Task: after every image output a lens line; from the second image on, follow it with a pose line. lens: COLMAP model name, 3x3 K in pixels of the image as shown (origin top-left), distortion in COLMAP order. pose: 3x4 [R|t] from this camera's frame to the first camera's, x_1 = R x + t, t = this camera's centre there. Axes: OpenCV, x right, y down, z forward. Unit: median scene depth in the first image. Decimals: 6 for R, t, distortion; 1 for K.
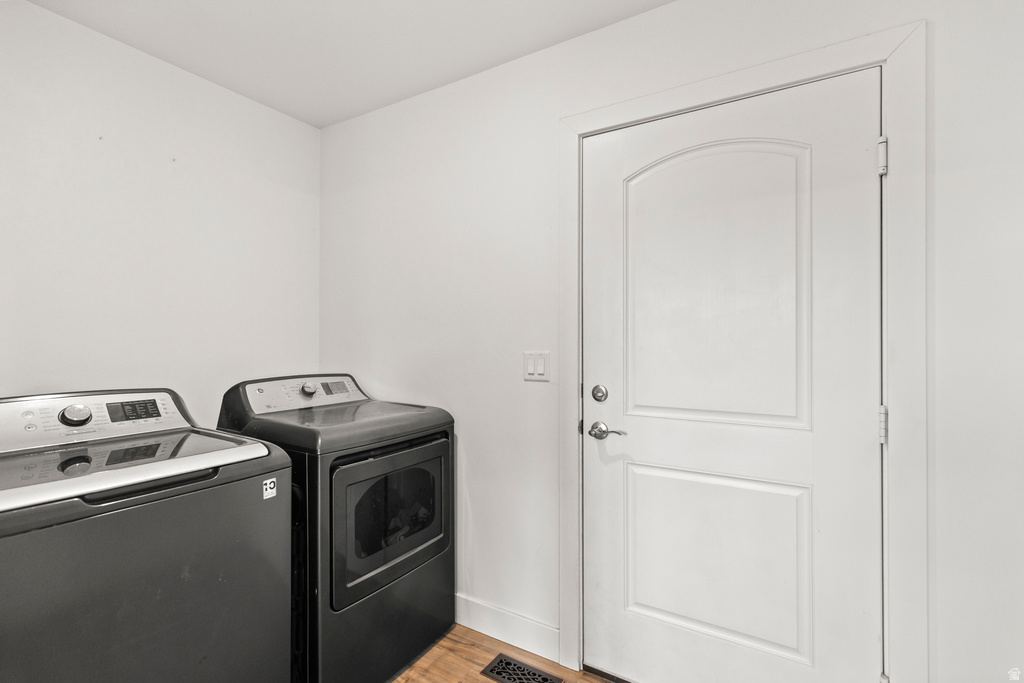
lens RADIAL K [[467.2, 0, 511.3], [0, 467.2, 342.8], [0, 0, 1]] dist [0.011058, -0.002263]
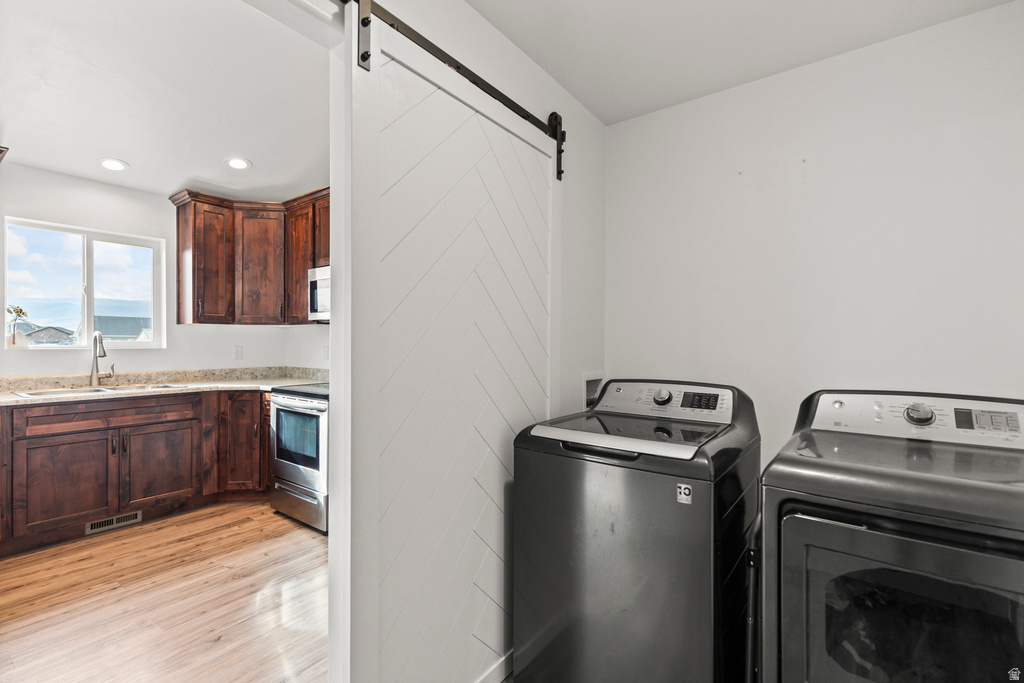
lens RADIAL K [[467.2, 0, 512.2], [0, 467.2, 344.1], [0, 0, 1]] dist [0.011058, -0.002263]
pose [[-0.089816, 0.009833, -0.995910, 0.425645], [-0.002822, 0.999945, 0.010127, -0.011266], [0.995954, 0.003720, -0.089783, 0.624980]]
